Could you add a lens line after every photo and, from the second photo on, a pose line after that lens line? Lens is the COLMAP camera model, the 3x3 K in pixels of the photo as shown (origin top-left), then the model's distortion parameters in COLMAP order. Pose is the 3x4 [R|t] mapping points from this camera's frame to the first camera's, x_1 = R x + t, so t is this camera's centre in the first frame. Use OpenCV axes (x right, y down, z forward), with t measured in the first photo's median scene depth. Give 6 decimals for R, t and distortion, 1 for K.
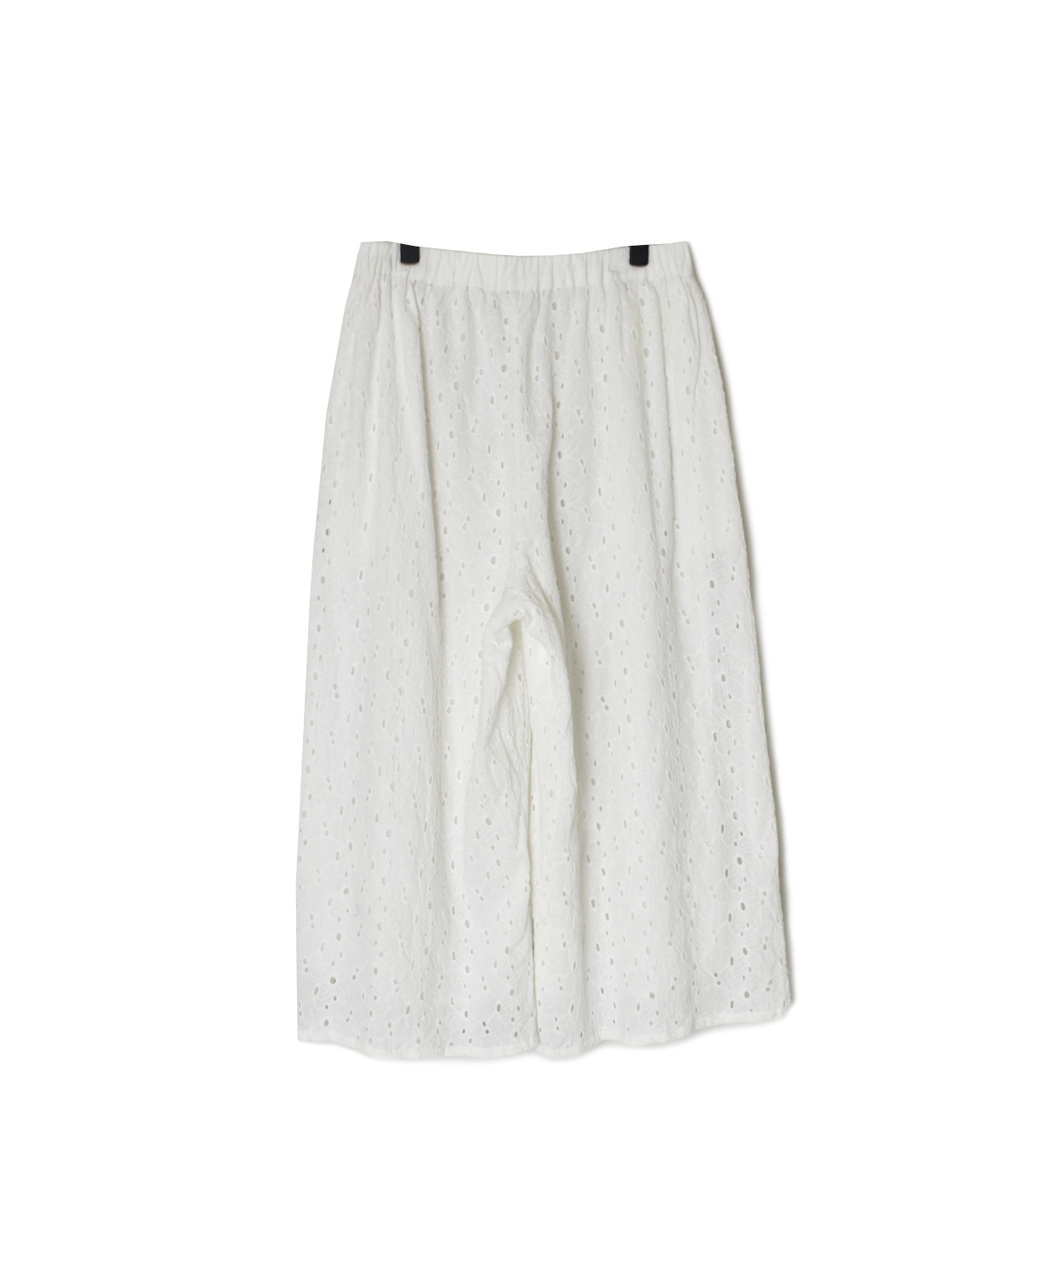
lens RADIAL K [[1417.1, 0, 524.5], [0, 1417.1, 640.0], [0, 0, 1]] dist [-0.008474, 0.002606]
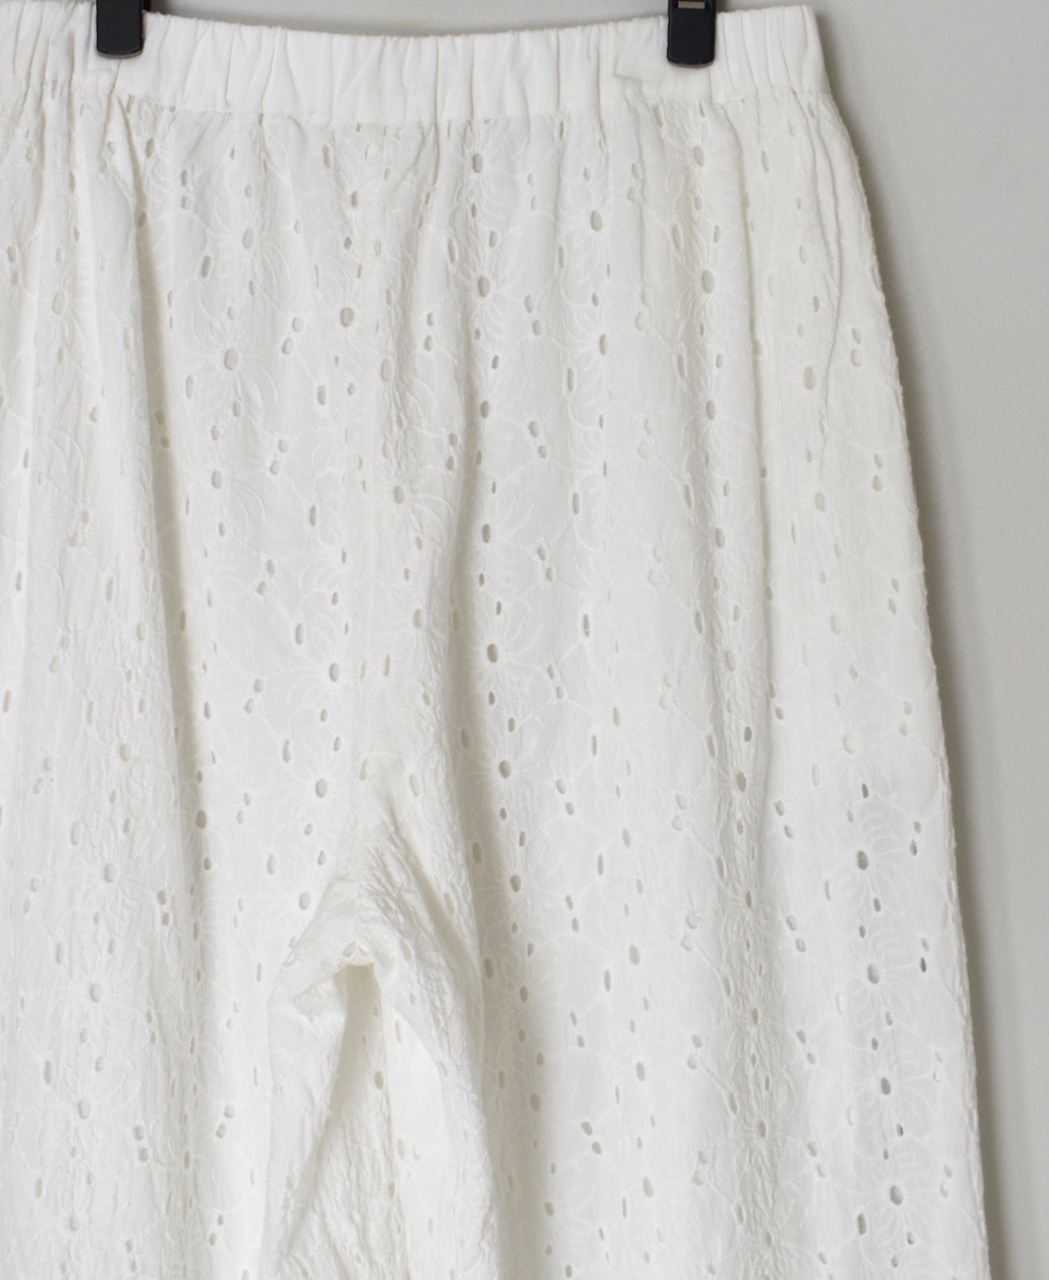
lens RADIAL K [[1945.7, 0, 524.5], [0, 1945.7, 640.0], [0, 0, 1]] dist [-0.040472, -0.050351]
pose [[0.998906, 0.020835, -0.041861, 0.059866], [-0.021501, 0.999648, -0.015531, -0.092898], [0.041523, 0.016414, 0.999003, 0.454584]]
